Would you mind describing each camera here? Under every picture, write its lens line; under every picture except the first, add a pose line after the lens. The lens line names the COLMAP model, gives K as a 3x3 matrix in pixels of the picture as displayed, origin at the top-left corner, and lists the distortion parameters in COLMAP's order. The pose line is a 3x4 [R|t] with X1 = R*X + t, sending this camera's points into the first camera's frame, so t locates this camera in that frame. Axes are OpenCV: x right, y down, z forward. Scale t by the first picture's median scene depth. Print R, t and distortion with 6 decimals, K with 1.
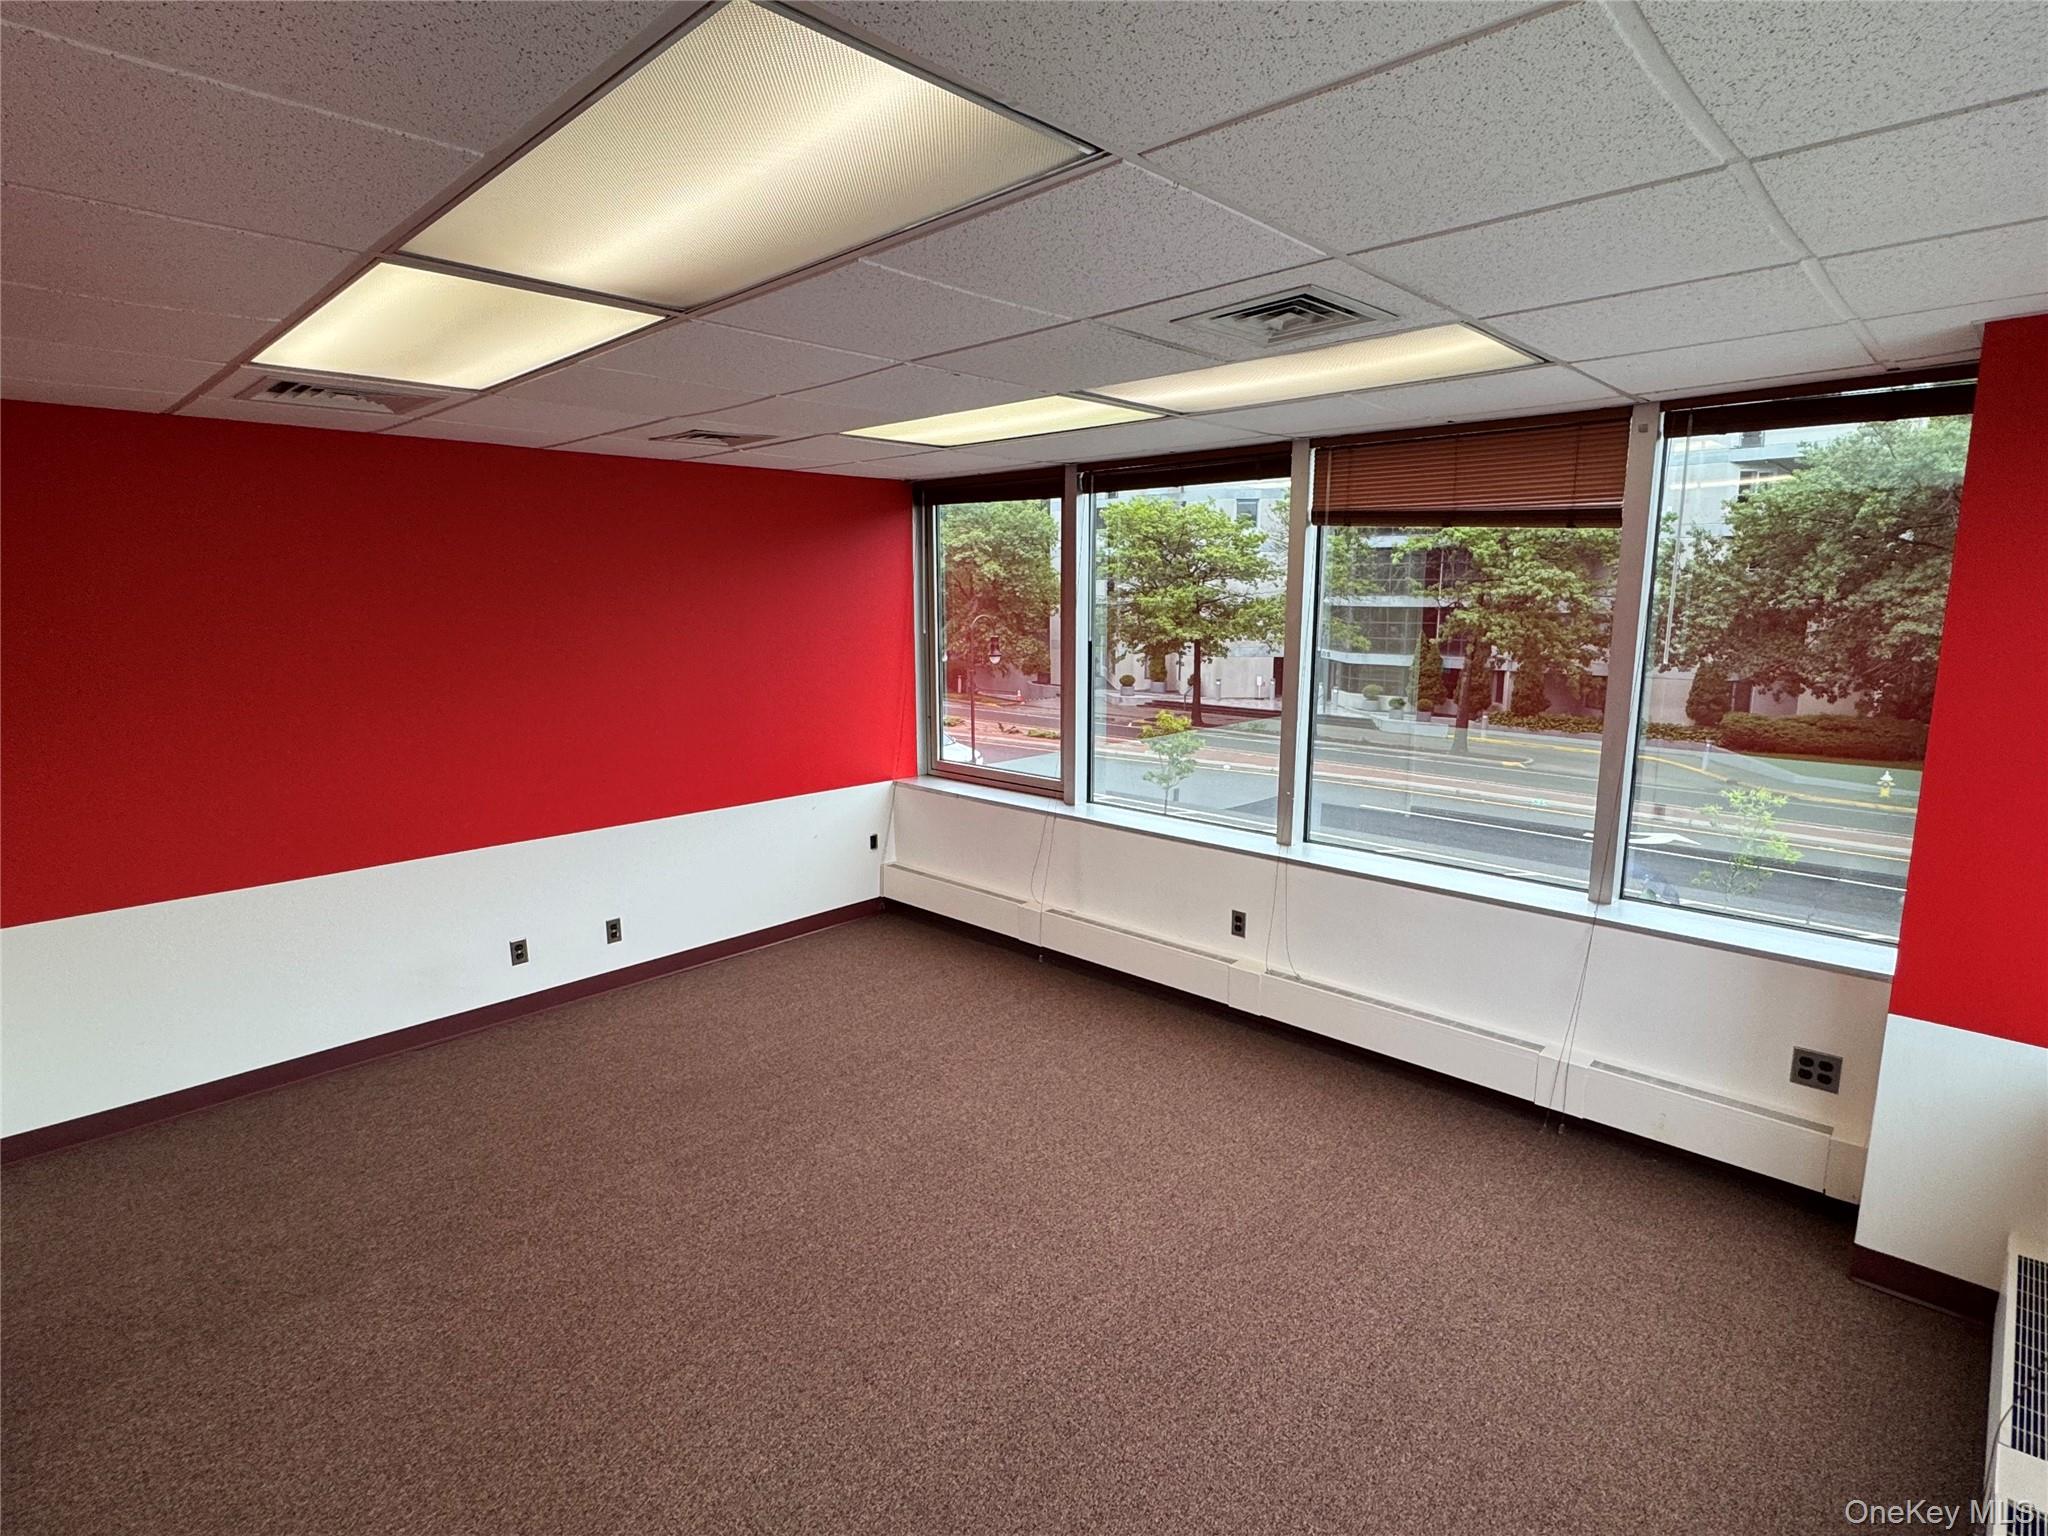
lens RADIAL K [[1051.4, 0, 1029.6], [0, 1051.4, 769.0], [0, 0, 1]] dist [-0.001235, -0.000673]
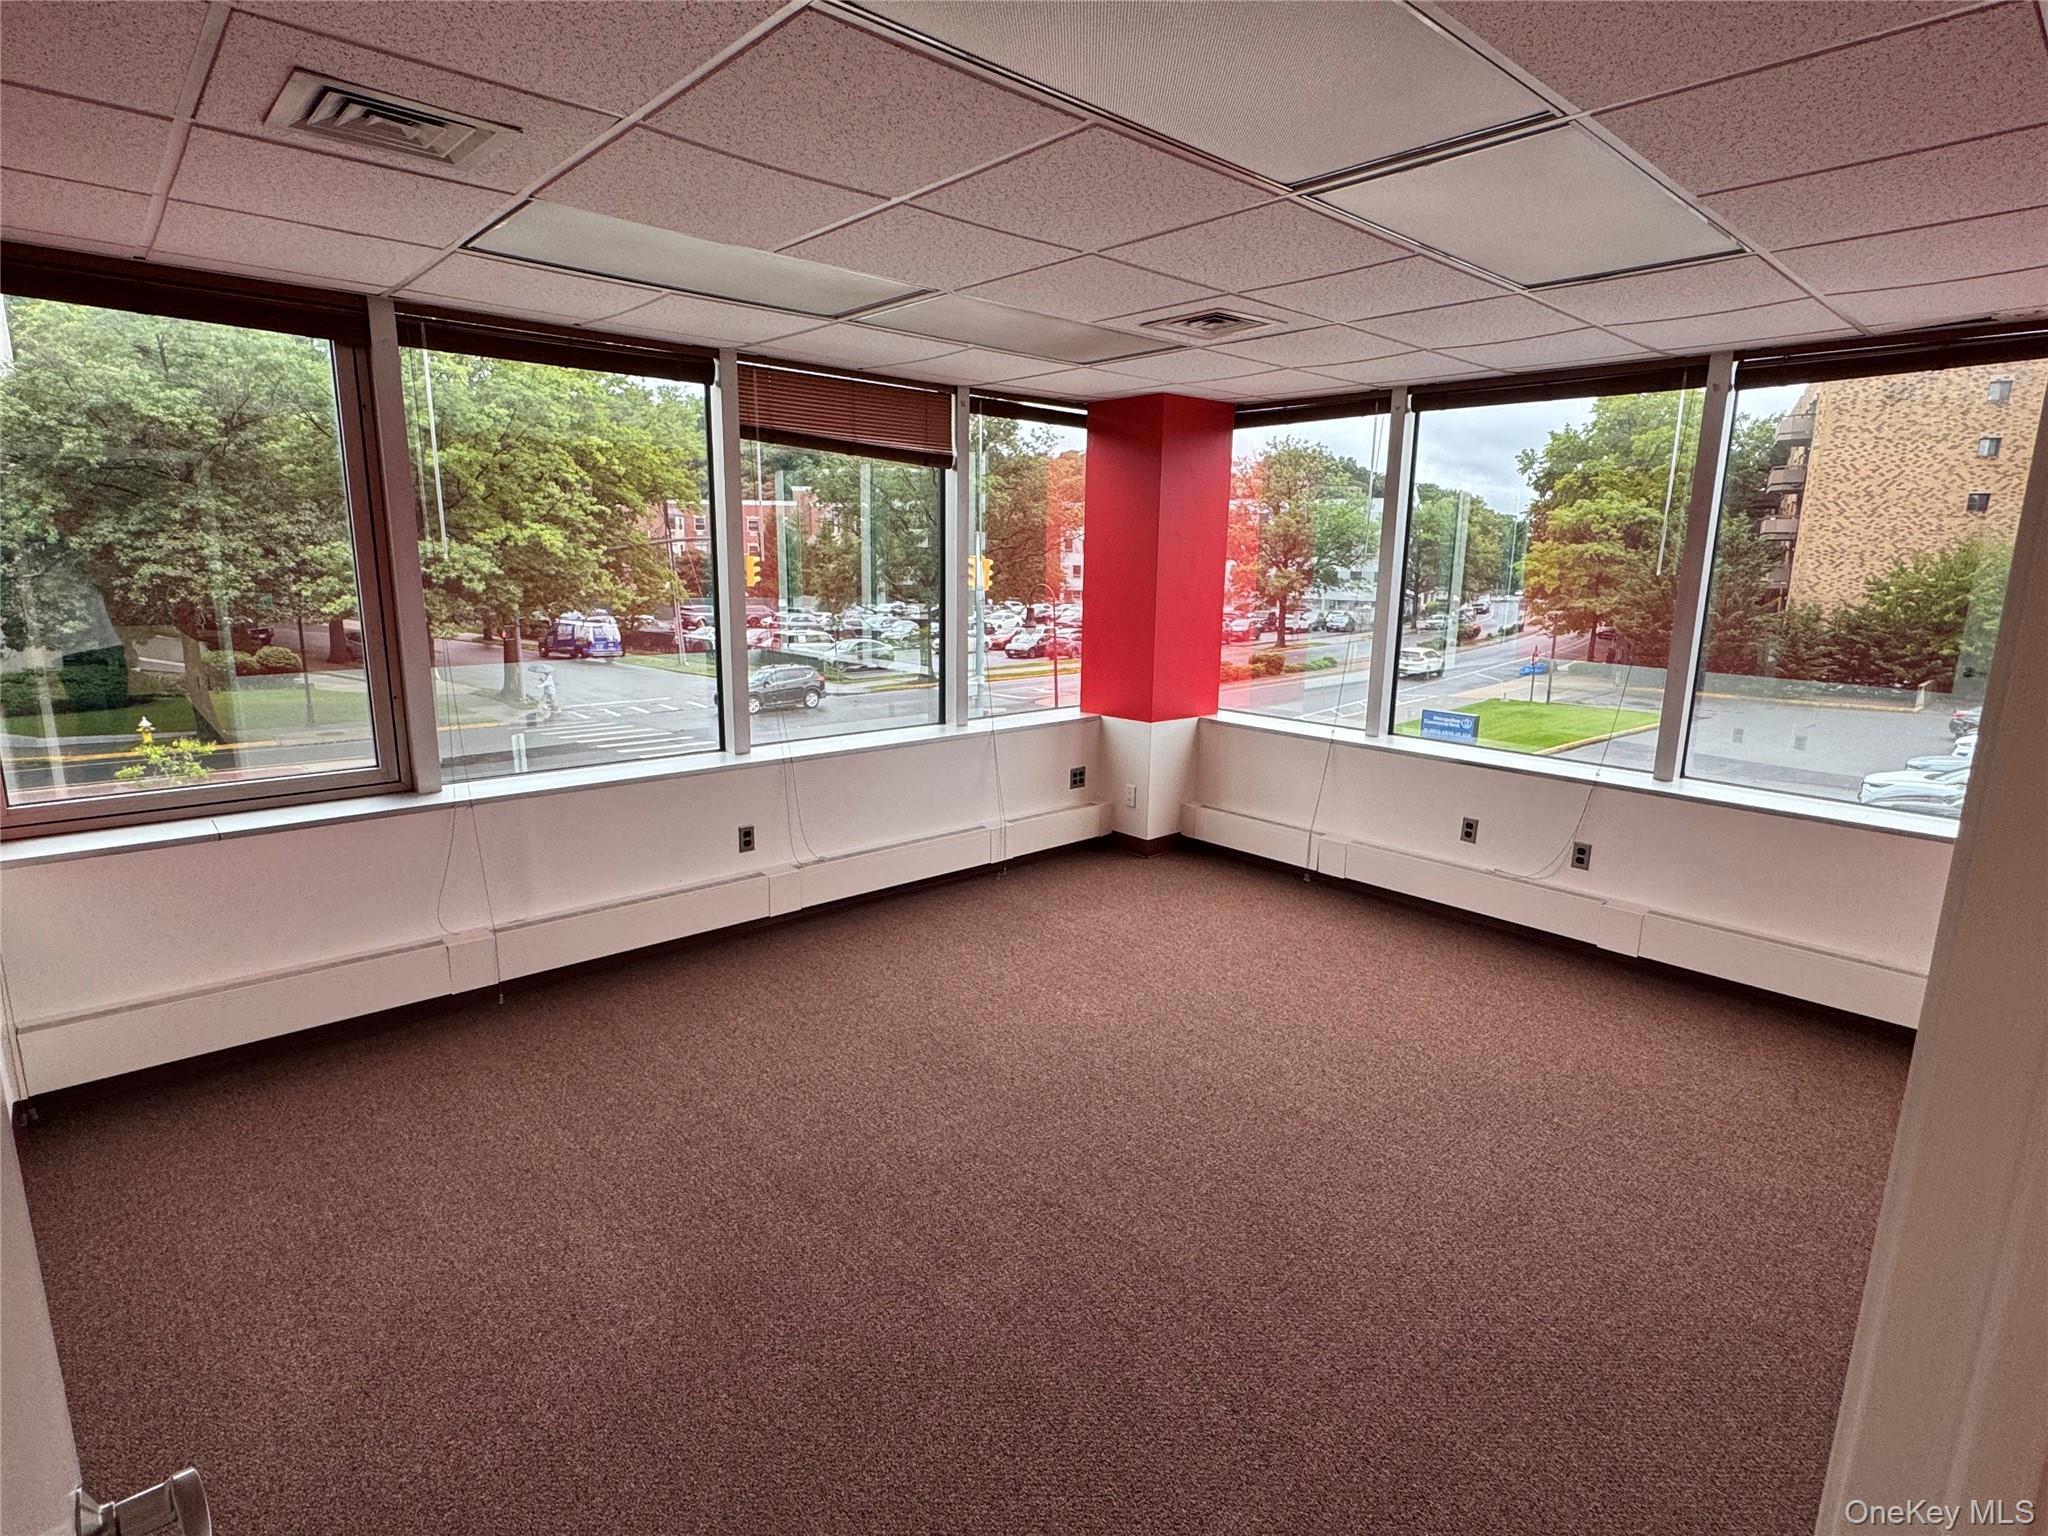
lens RADIAL K [[1051.4, 0, 1029.6], [0, 1051.4, 769.0], [0, 0, 1]] dist [-0.001235, -0.000673]
pose [[0.058712, -0.198582, 0.978324, -0.768846], [0.152258, 0.970330, 0.187822, -0.065219], [-0.986595, 0.137930, 0.087205, 0.657651]]
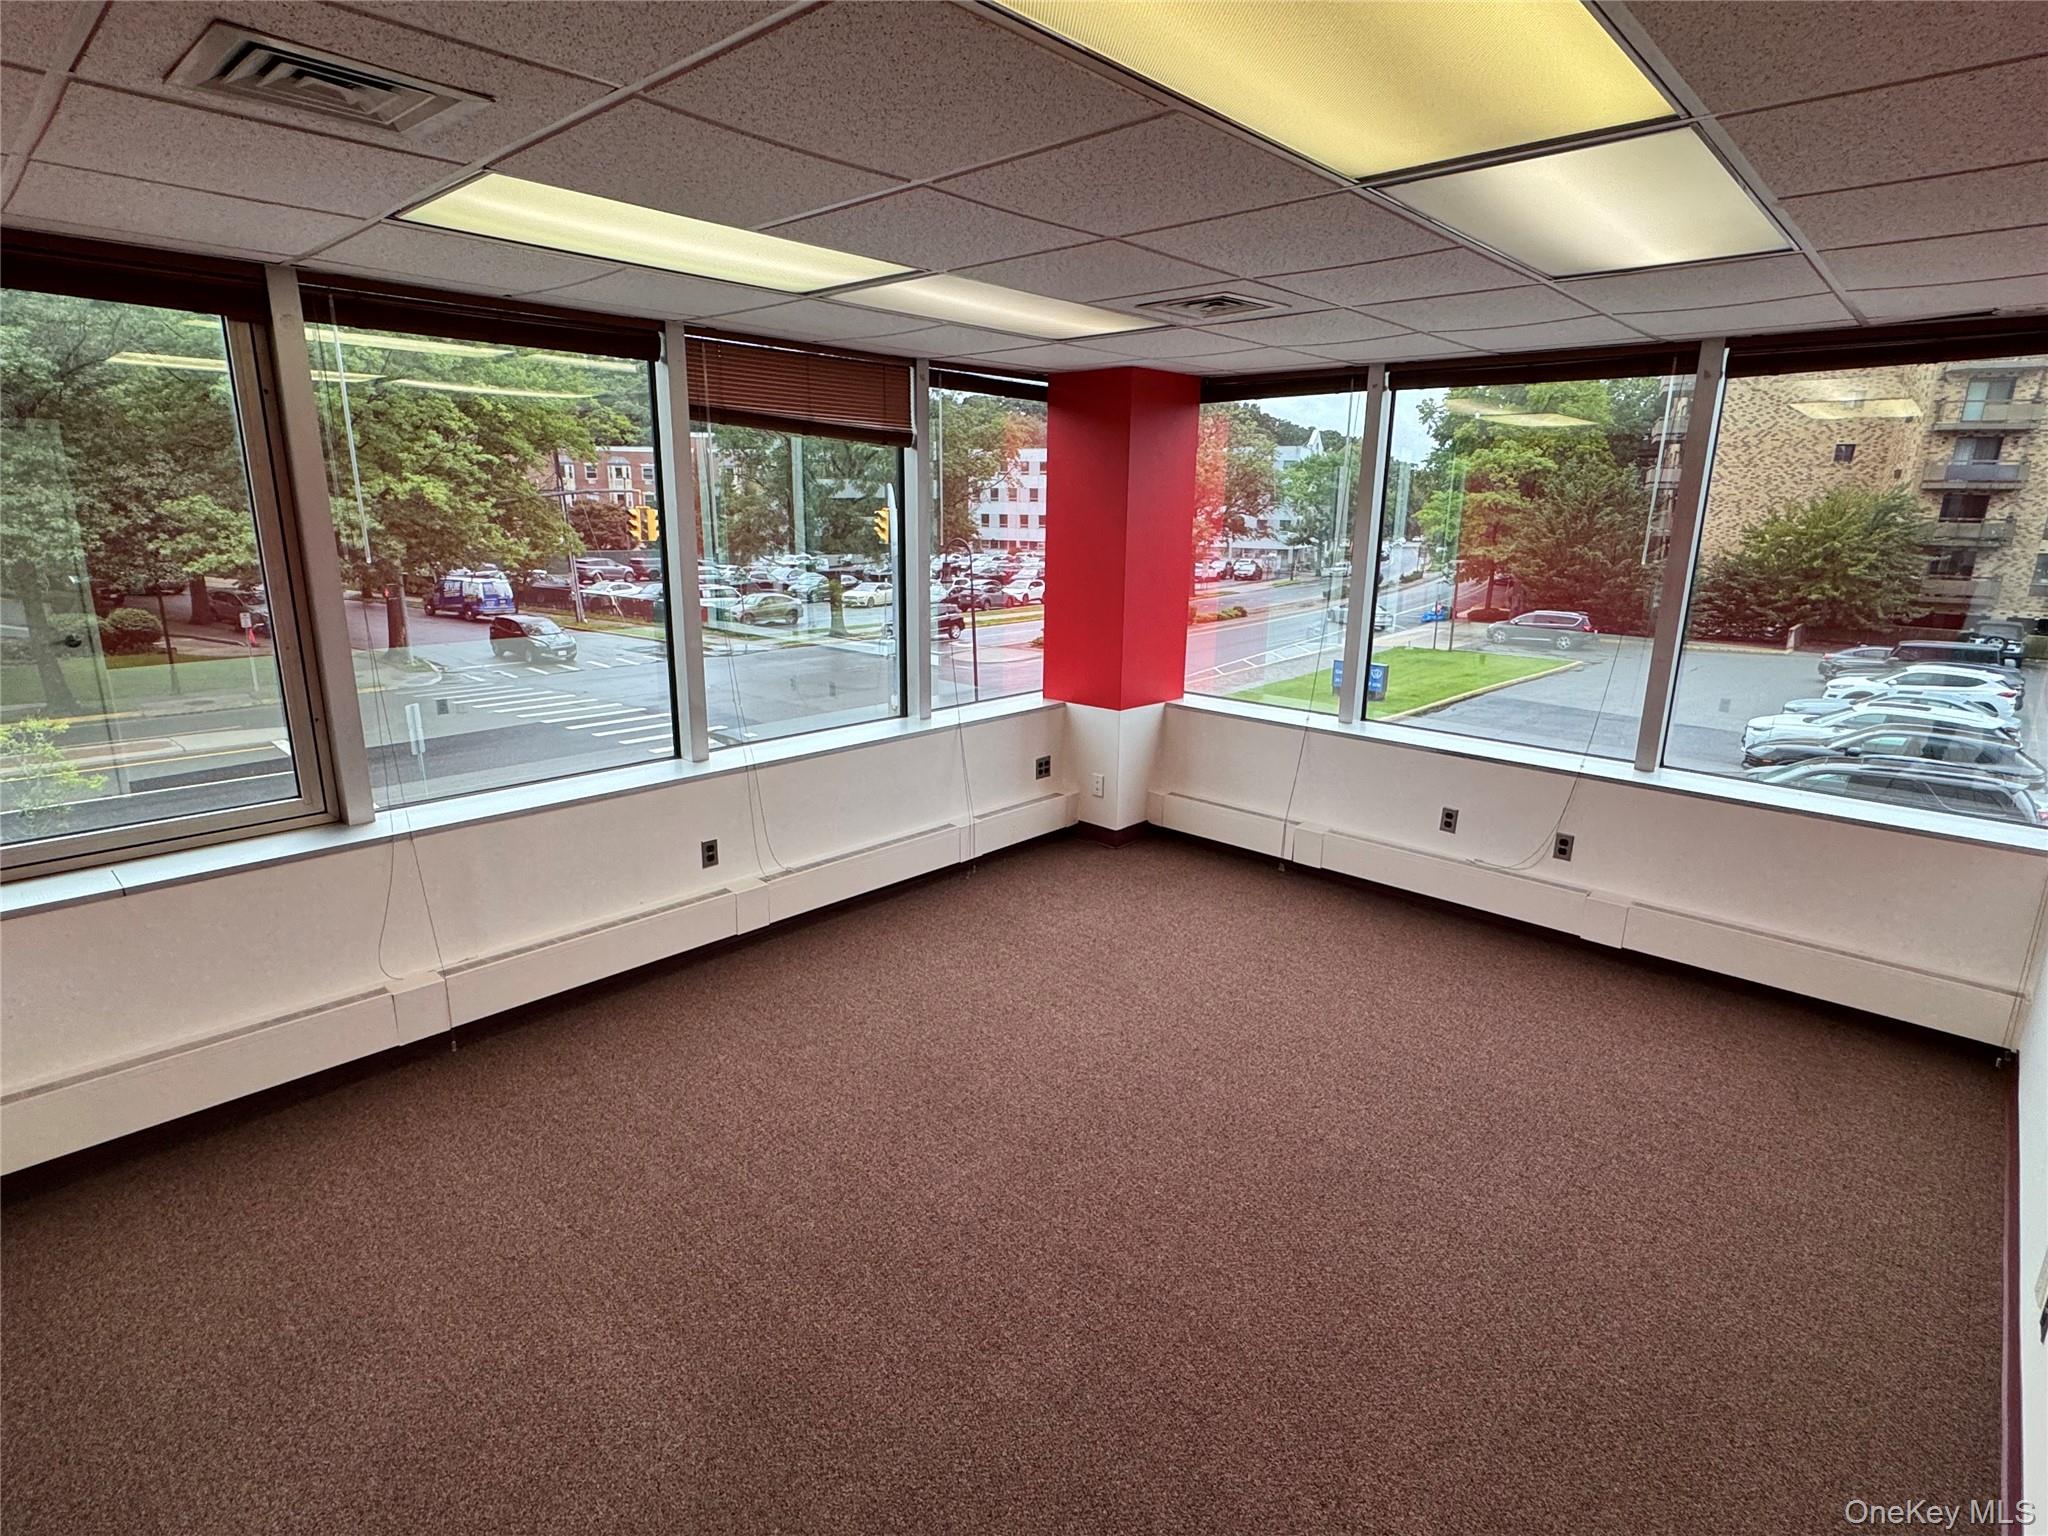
lens RADIAL K [[1051.5, 0, 1024.0], [0, 1051.5, 768.0], [0, 0, 1]] dist [-0.000999, -0.001237]
pose [[-0.023648, -0.244867, 0.969268, -0.712711], [0.154417, 0.957009, 0.245537, -0.114308], [-0.987723, 0.155478, 0.015180, 0.719184]]
